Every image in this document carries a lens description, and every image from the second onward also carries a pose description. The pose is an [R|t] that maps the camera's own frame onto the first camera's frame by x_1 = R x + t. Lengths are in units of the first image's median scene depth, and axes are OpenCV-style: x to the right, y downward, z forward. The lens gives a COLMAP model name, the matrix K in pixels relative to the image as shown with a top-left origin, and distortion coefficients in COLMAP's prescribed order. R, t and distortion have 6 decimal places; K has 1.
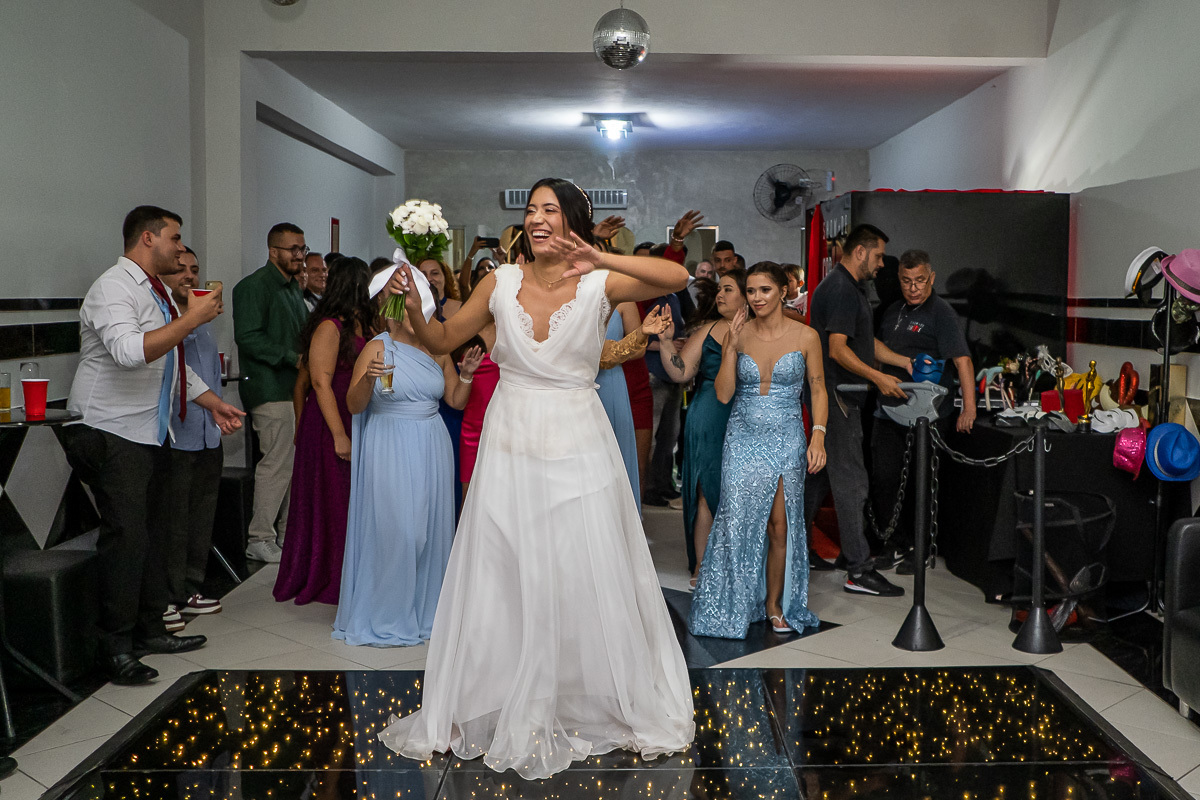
lens RADIAL K [[1265.5, 0, 600.0], [0, 1265.5, 400.0], [0, 0, 1]] dist [-0.047194, 0.007905]
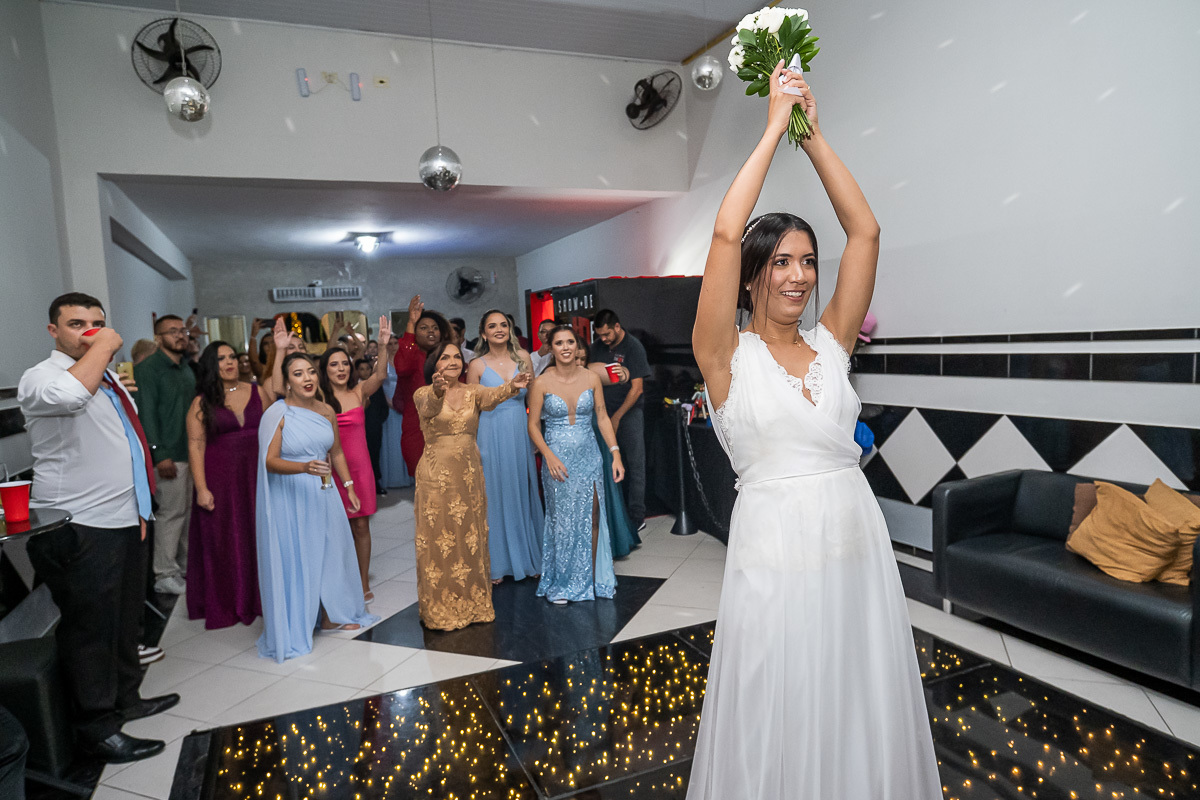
lens RADIAL K [[756.4, 0, 598.8], [0, 756.4, 427.0], [0, 0, 1]] dist [-0.044490, 0.029492]
pose [[0.925280, -0.091745, 0.368023, -0.083164], [0.084454, 0.995780, 0.035908, -0.014465], [-0.369764, -0.002144, 0.929123, 0.106910]]
